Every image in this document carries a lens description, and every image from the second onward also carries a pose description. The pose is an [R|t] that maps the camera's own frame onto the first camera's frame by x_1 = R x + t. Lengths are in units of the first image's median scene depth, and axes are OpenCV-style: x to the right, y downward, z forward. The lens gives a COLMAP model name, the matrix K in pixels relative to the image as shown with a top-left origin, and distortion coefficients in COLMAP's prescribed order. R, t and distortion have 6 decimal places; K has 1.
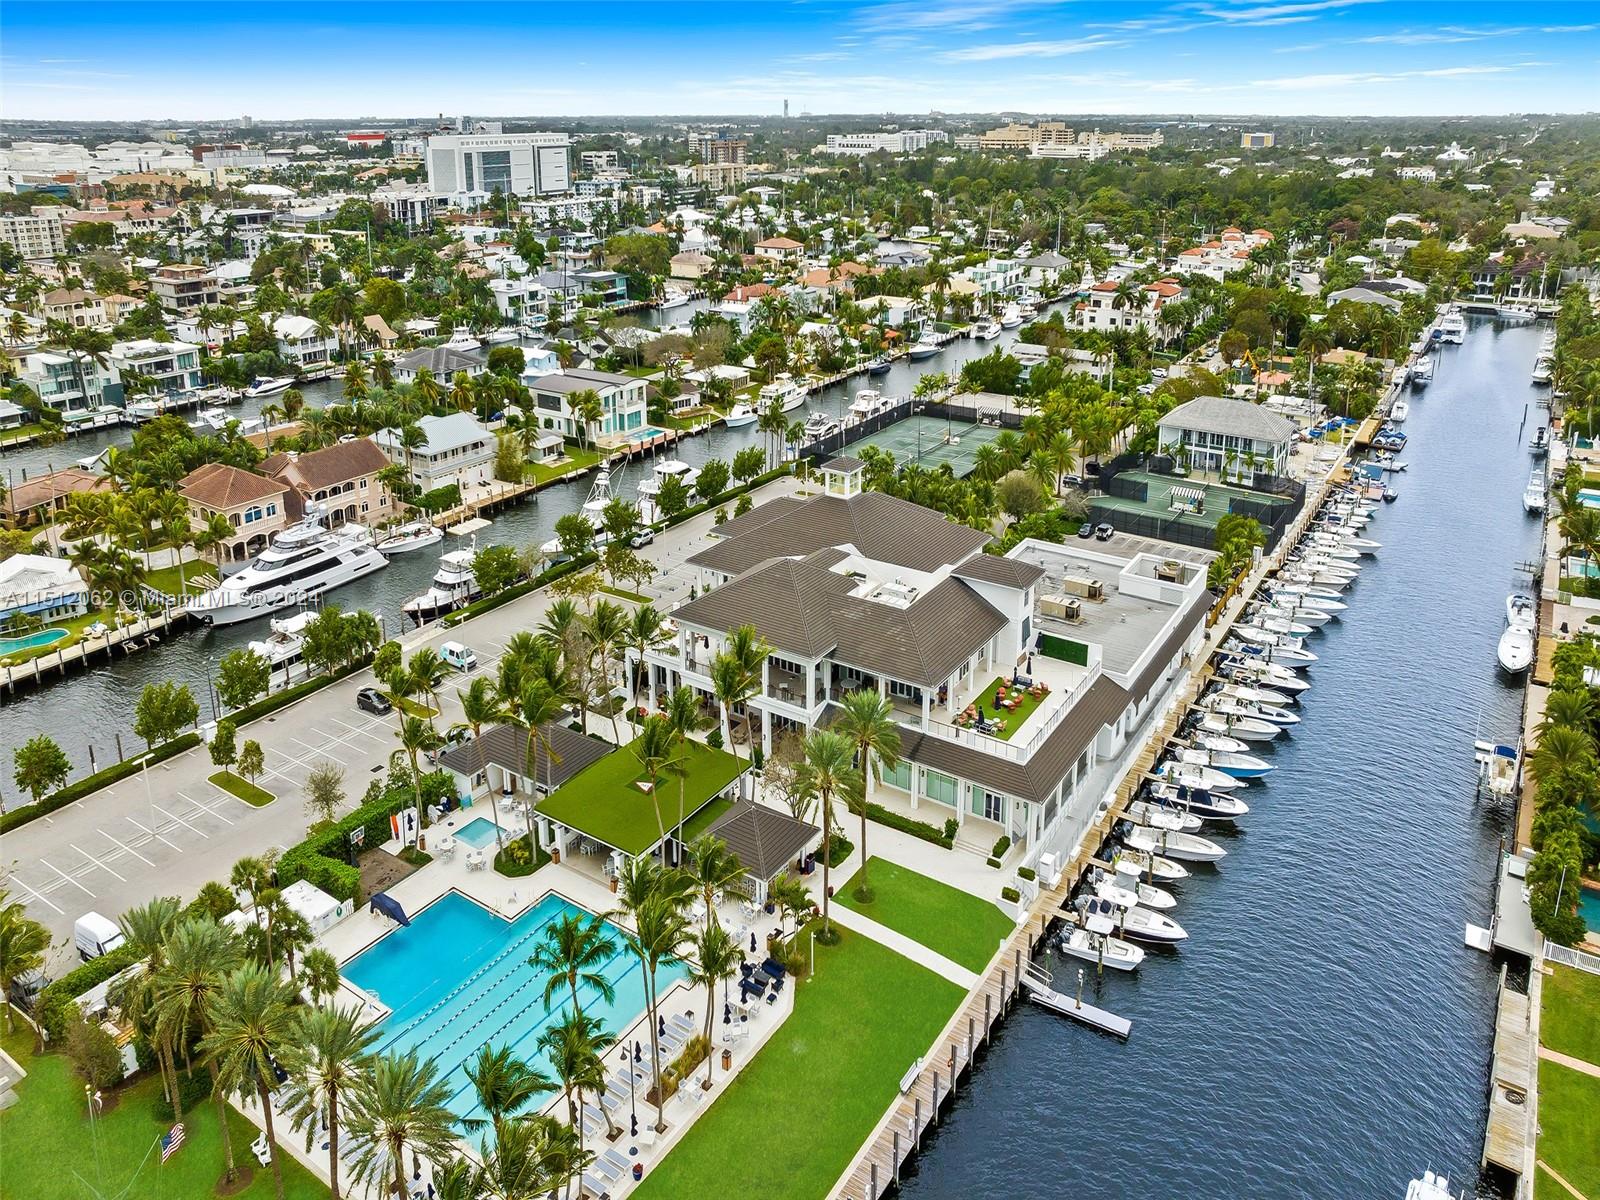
lens RADIAL K [[1107.9, 0, 818.3], [0, 1107.9, 568.5], [0, 0, 1]] dist [-0.031020, 0.024361]
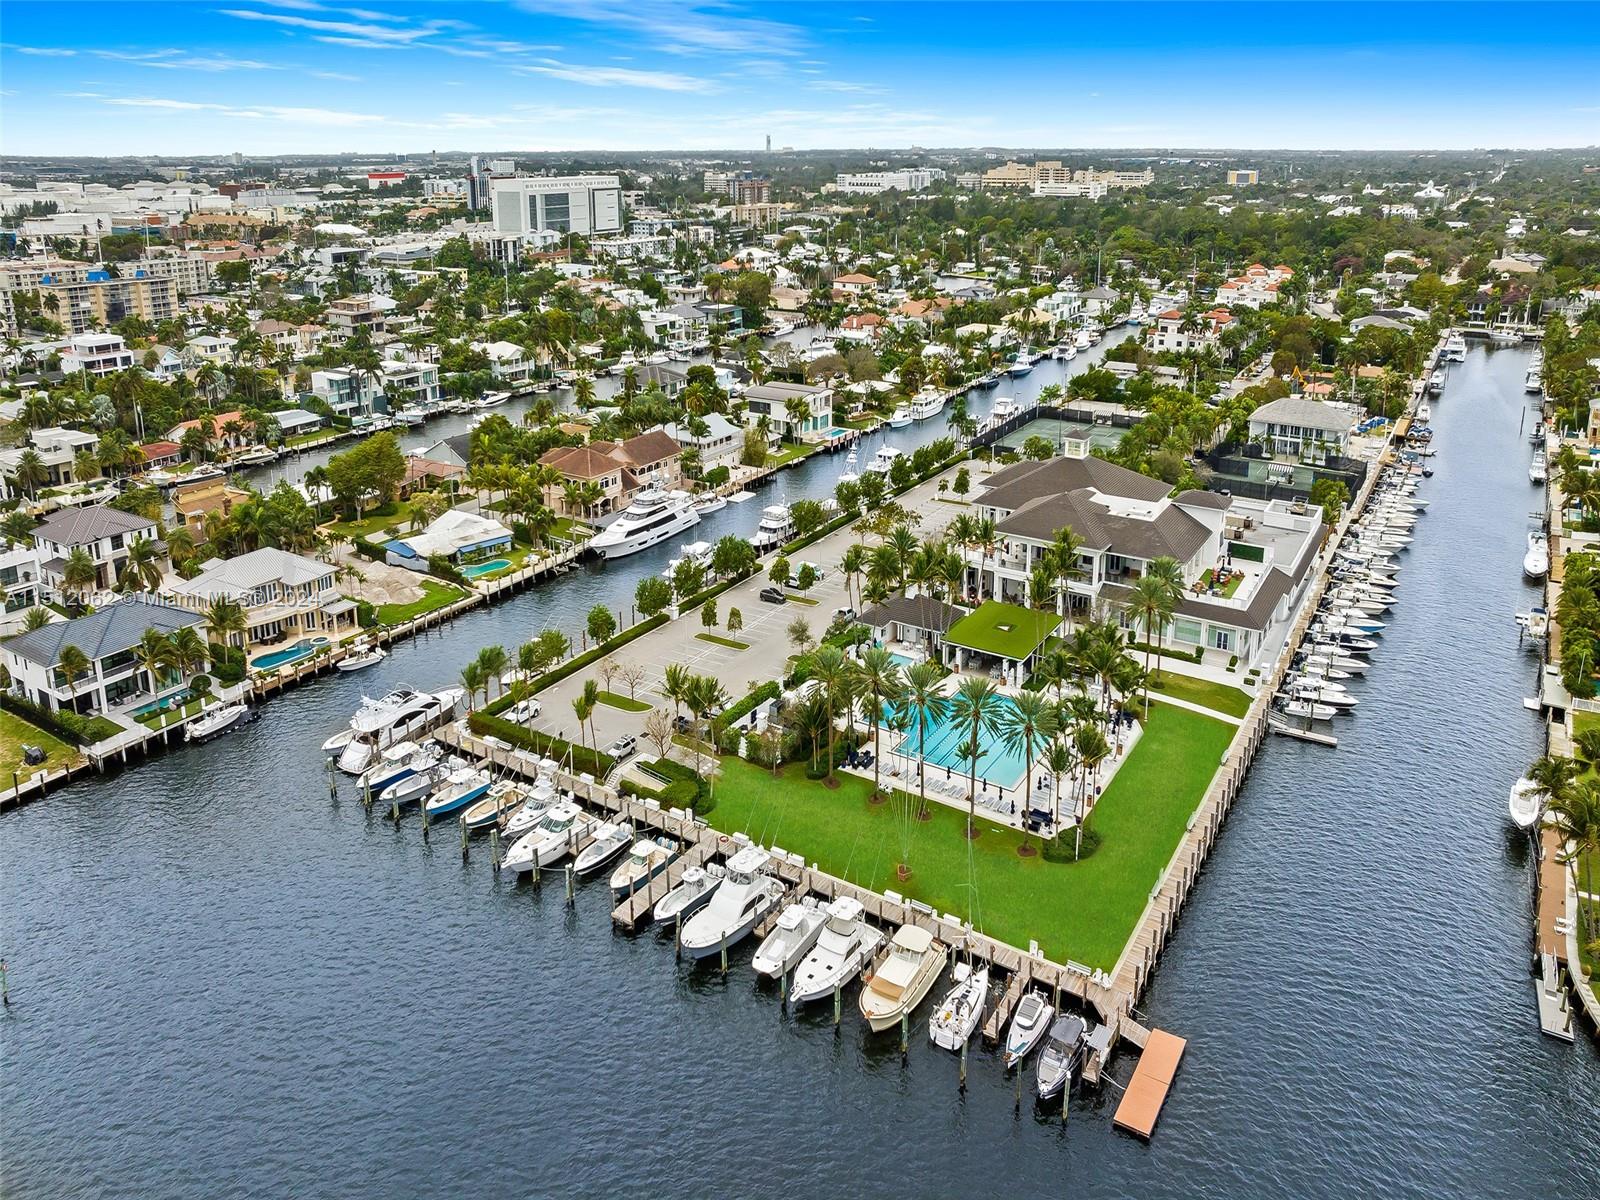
lens RADIAL K [[1108.2, 0, 800.0], [0, 1108.2, 600.0], [0, 0, 1]] dist [-0.015015, -0.002190]
pose [[0.999896, -0.007204, 0.012485, -0.177141], [0.007221, 0.999973, -0.001333, 0.059130], [-0.012475, 0.001423, 0.999921, -0.218954]]
